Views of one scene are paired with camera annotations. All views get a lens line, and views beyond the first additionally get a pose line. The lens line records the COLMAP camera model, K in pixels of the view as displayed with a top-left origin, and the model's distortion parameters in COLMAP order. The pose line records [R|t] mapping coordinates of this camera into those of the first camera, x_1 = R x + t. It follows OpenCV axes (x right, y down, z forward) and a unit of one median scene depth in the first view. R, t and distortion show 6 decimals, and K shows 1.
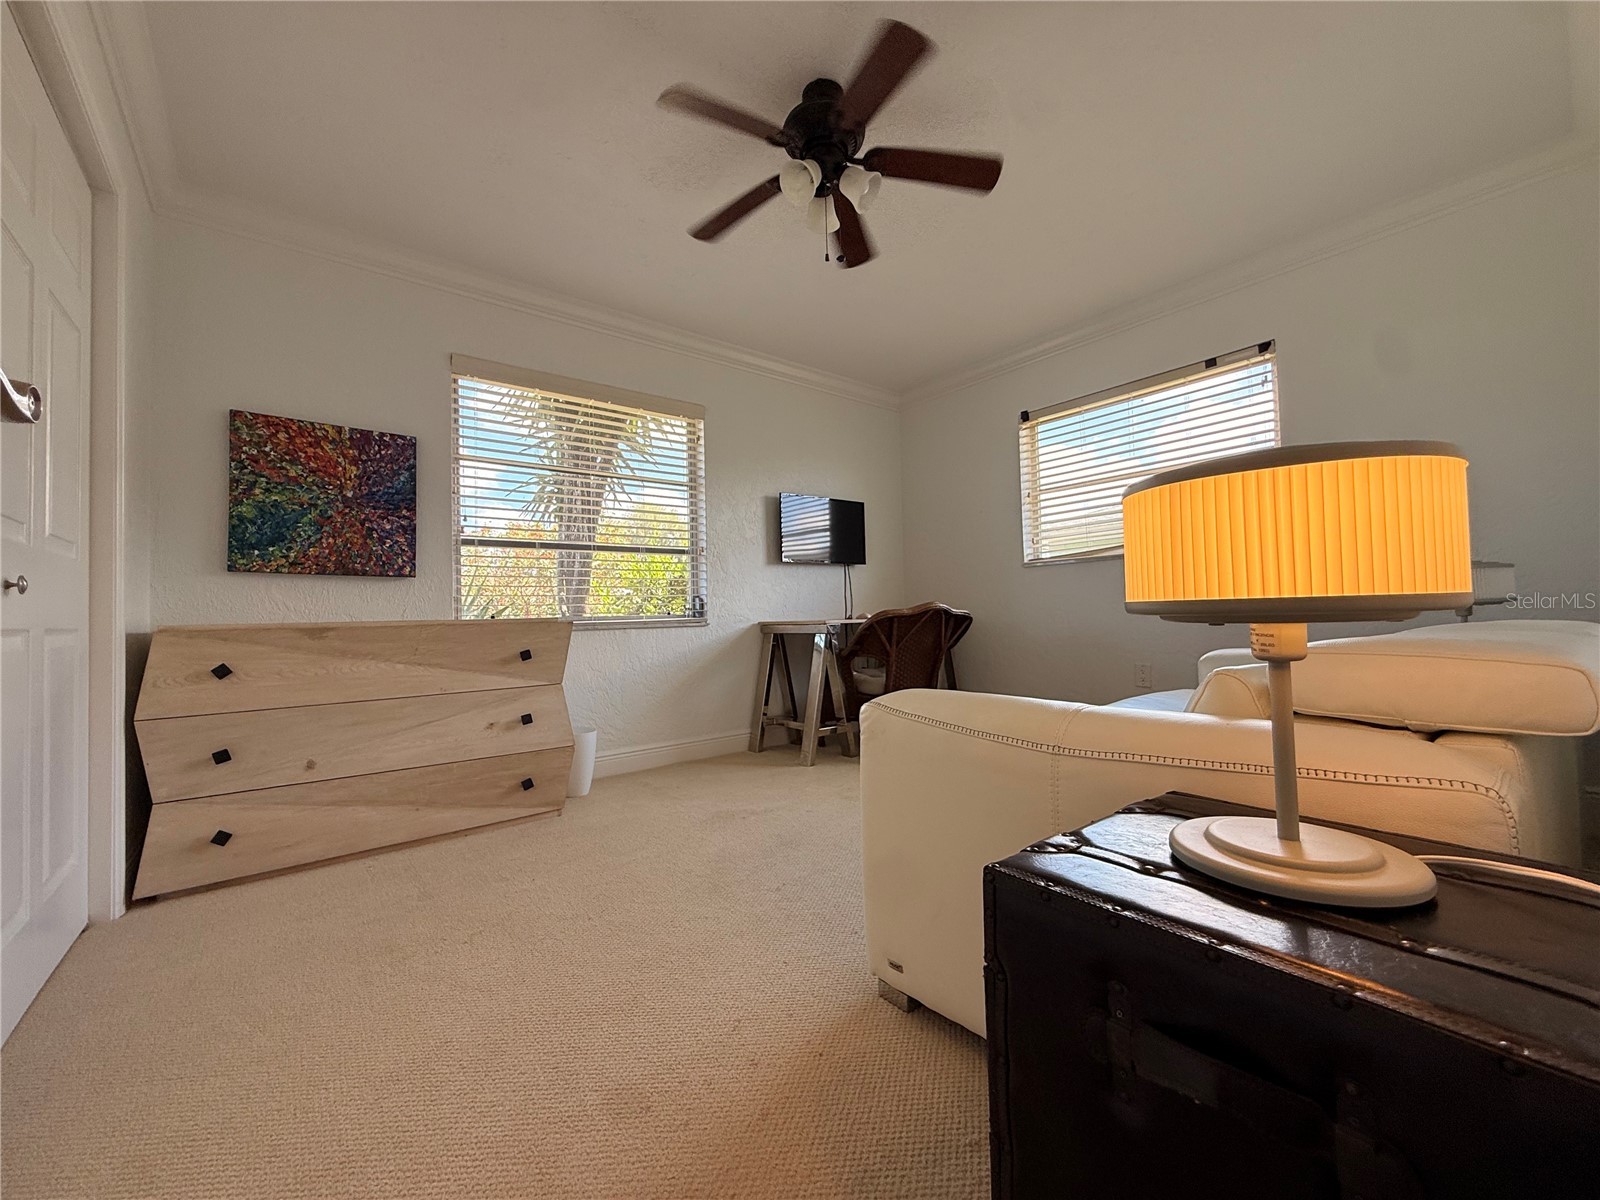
lens RADIAL K [[658.2, 0, 795.2], [0, 658.2, 599.5], [0, 0, 1]] dist [0.001985, -0.001060]
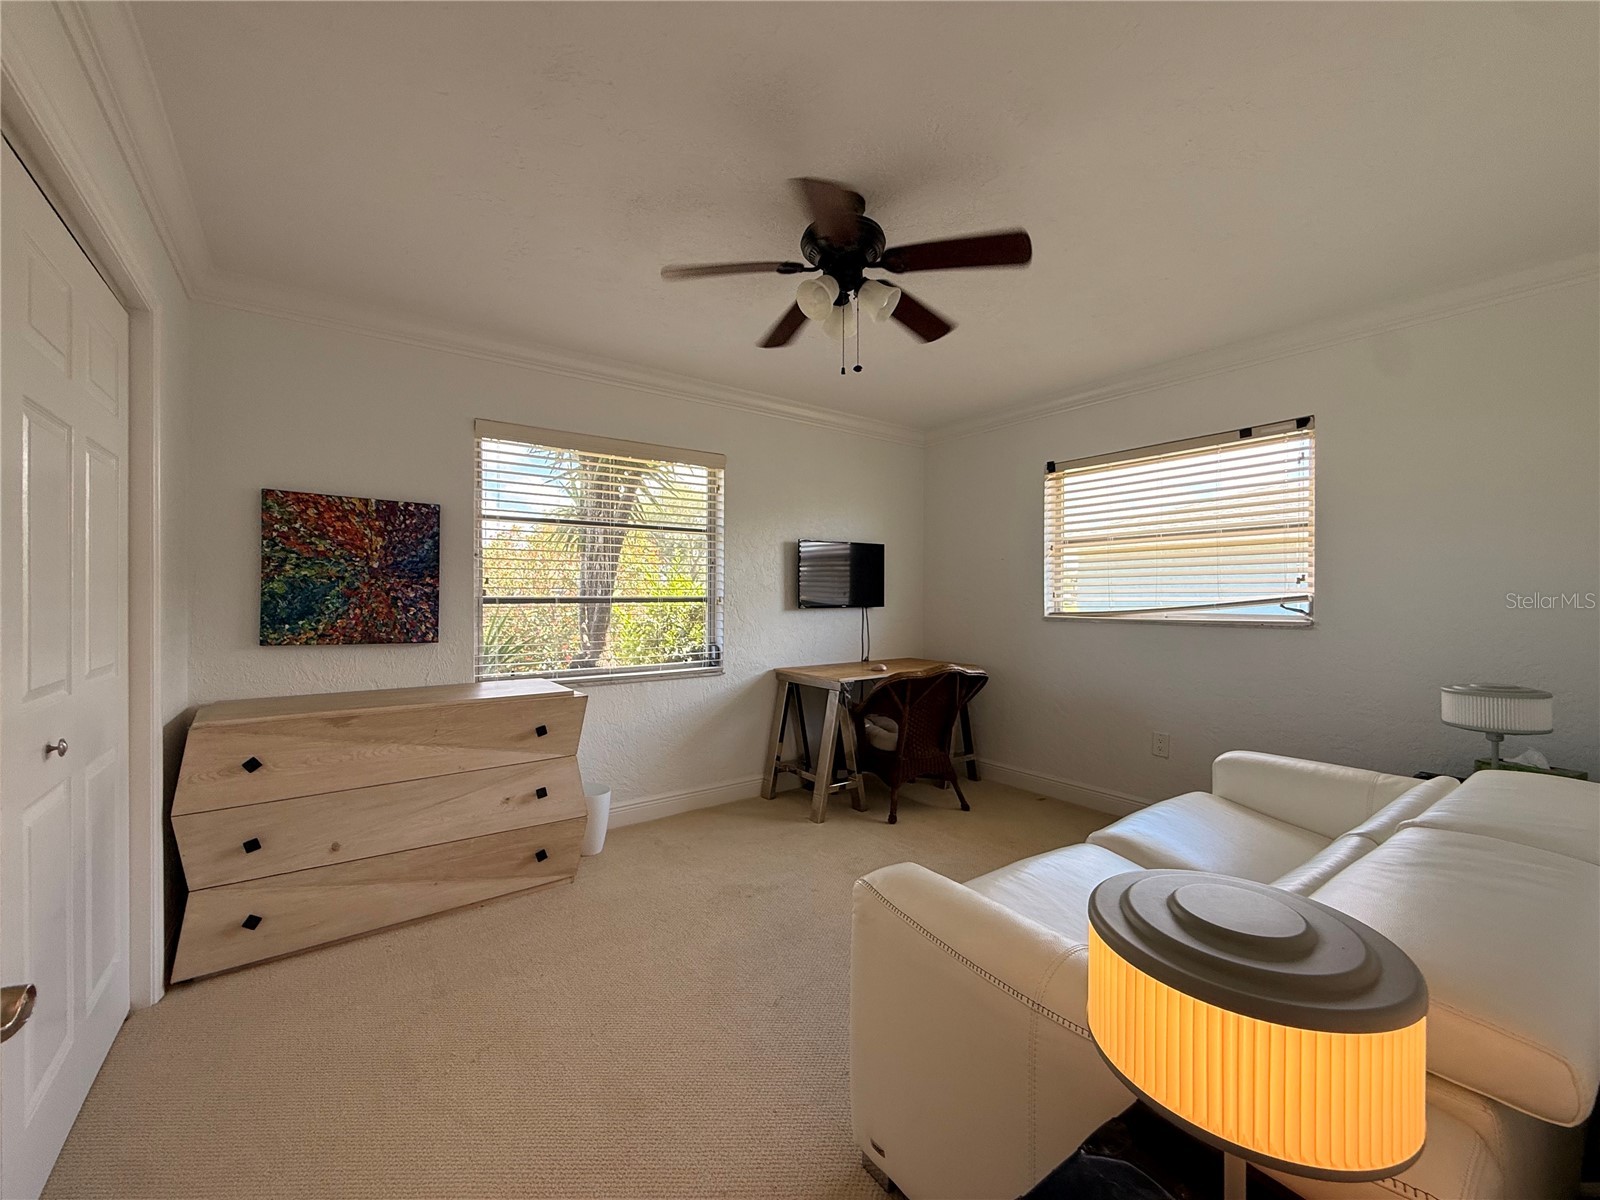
lens RADIAL K [[658.2, 0, 793.5], [0, 658.2, 601.5], [0, 0, 1]] dist [0.001985, -0.001060]
pose [[0.998754, 0.028260, -0.041134, 0.018495], [-0.026815, 0.999018, 0.035263, -0.153912], [0.042091, -0.034116, 0.998531, -0.000763]]
